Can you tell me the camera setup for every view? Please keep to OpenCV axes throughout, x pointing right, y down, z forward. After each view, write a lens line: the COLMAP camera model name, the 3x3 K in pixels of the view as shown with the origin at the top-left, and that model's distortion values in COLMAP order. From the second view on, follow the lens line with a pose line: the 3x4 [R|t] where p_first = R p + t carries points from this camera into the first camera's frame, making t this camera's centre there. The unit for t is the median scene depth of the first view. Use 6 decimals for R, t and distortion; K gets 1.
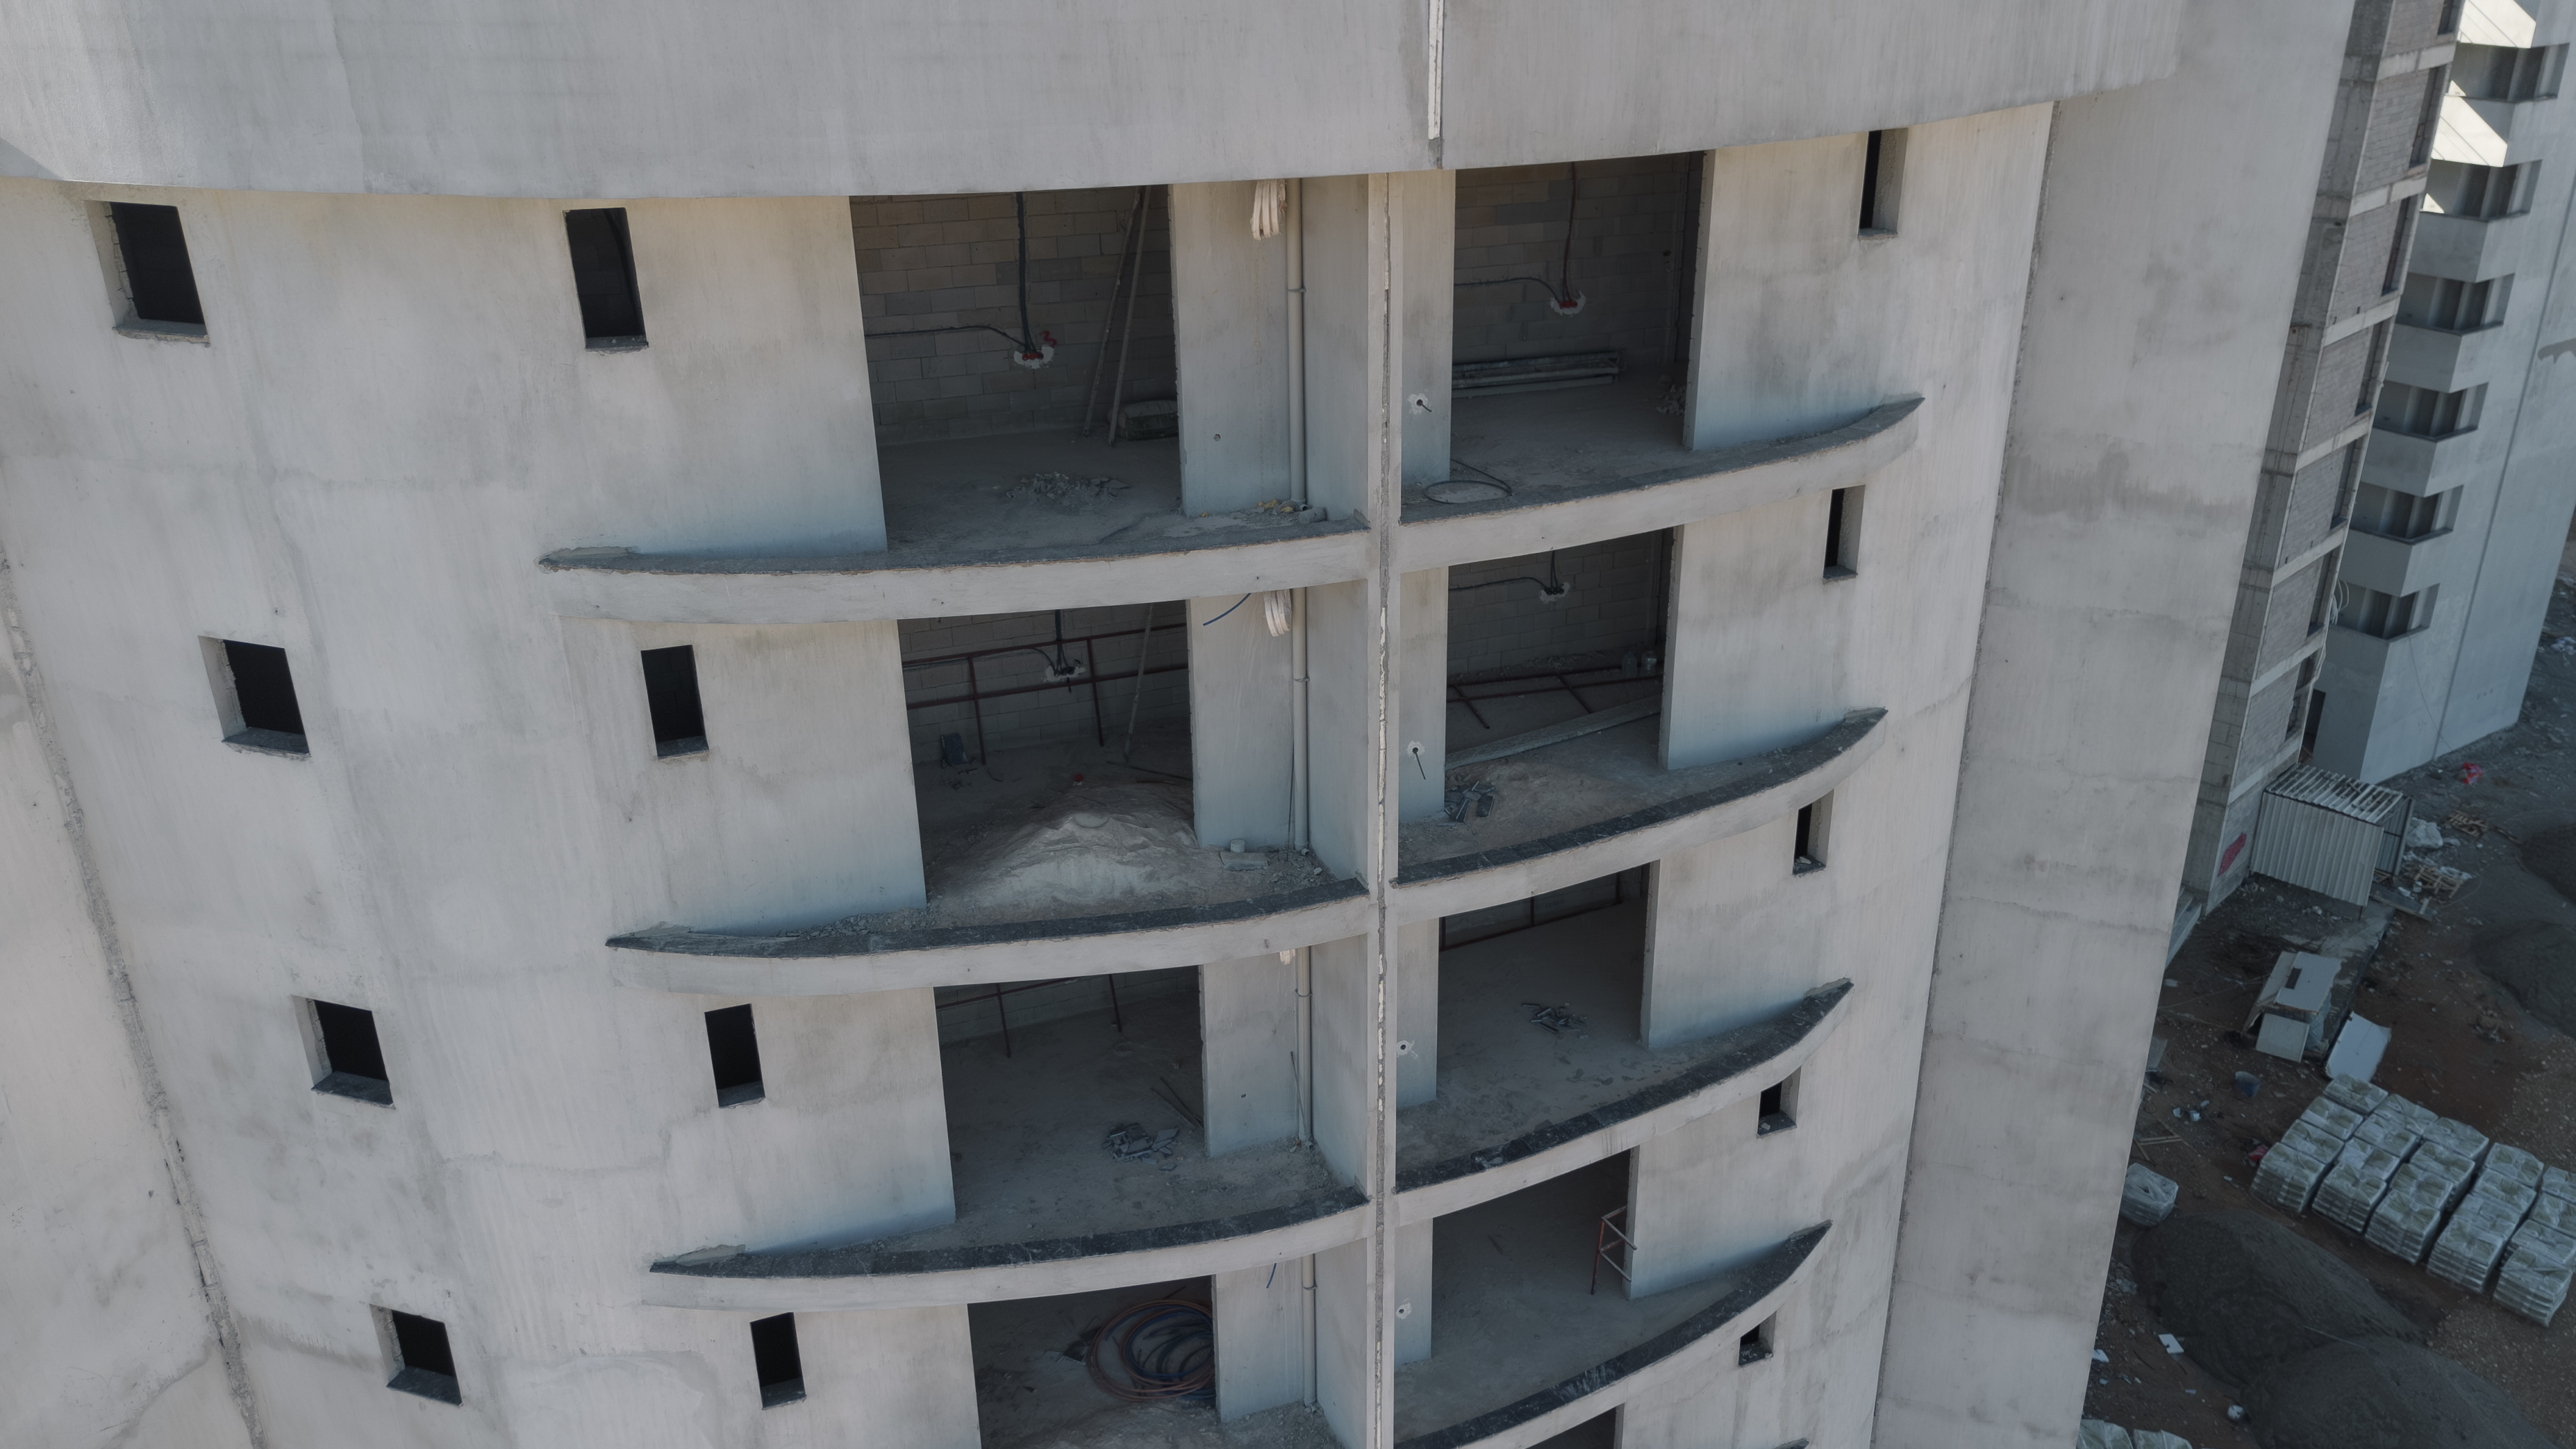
lens RADIAL K [[1975.3, 0, 1344.1], [0, 1975.3, 740.6], [0, 0, 1]] dist [0.033951, -0.017342]
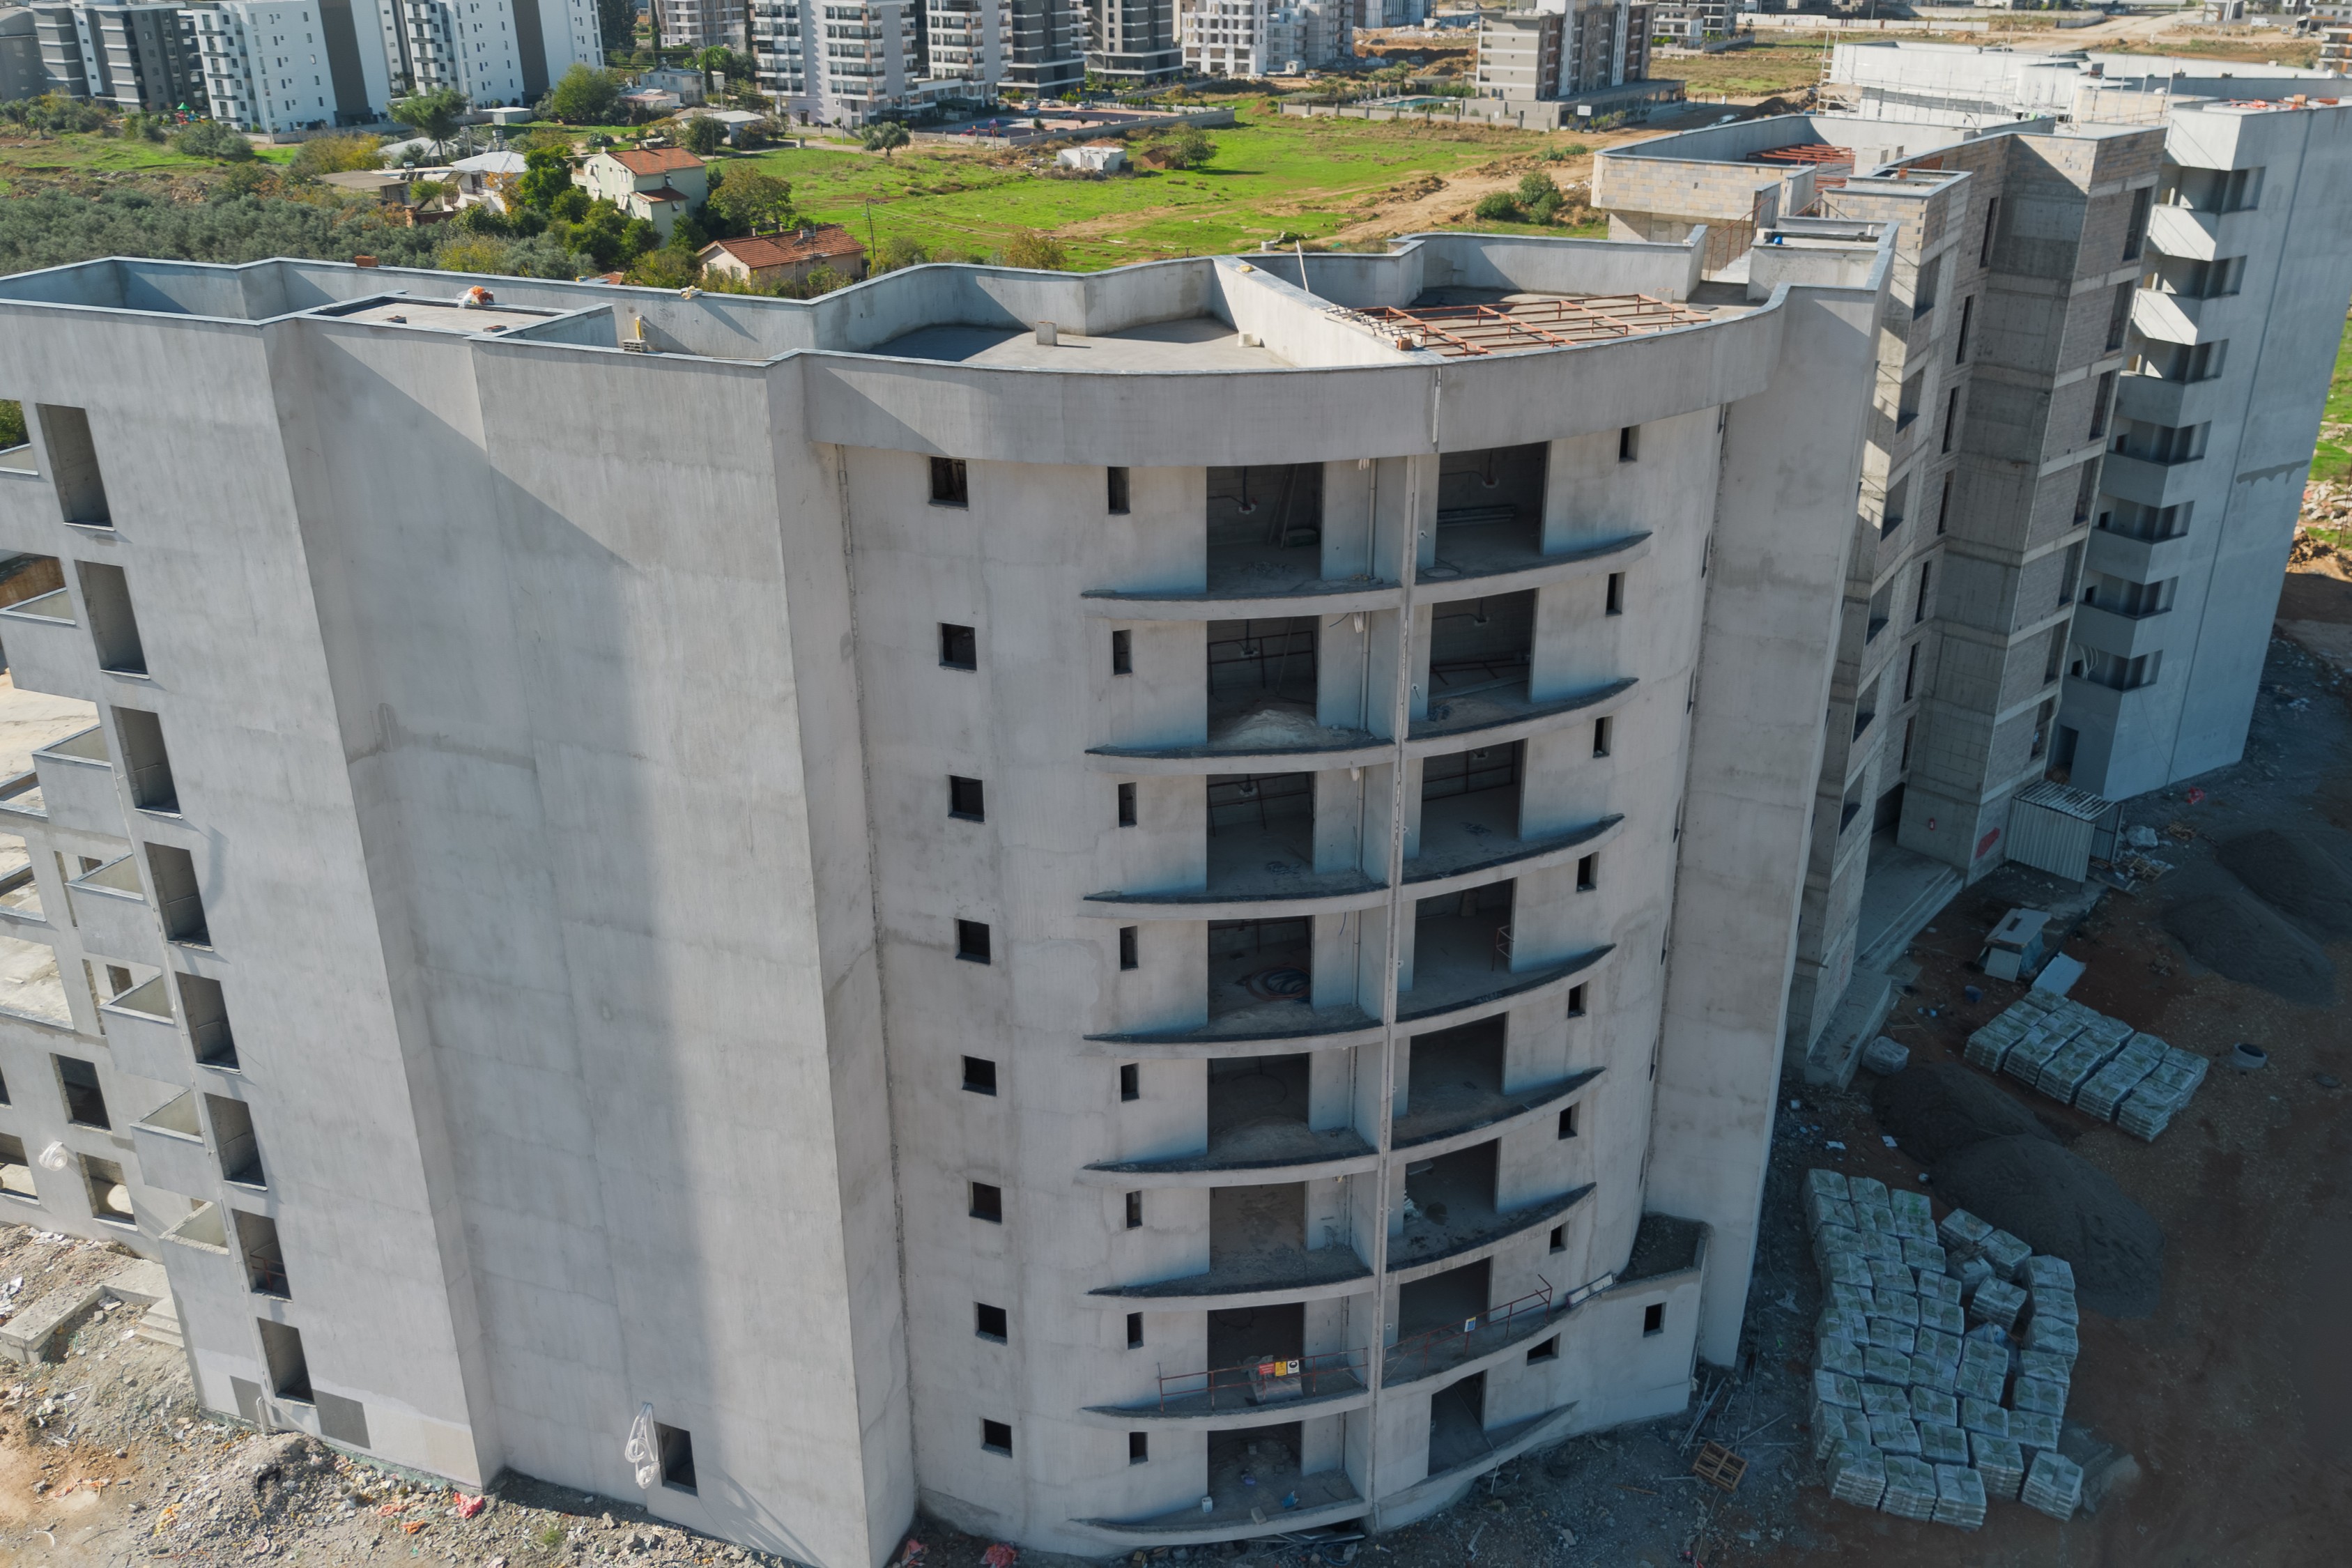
lens RADIAL K [[2011.3, 0, 1176.8], [0, 2011.3, 801.9], [0, 0, 1]] dist [0.037602, -0.027377]
pose [[0.998296, 0.022248, -0.053937, -0.103934], [-0.022646, 0.999721, -0.006766, 0.150880], [0.053772, 0.007975, 0.998521, -1.244208]]
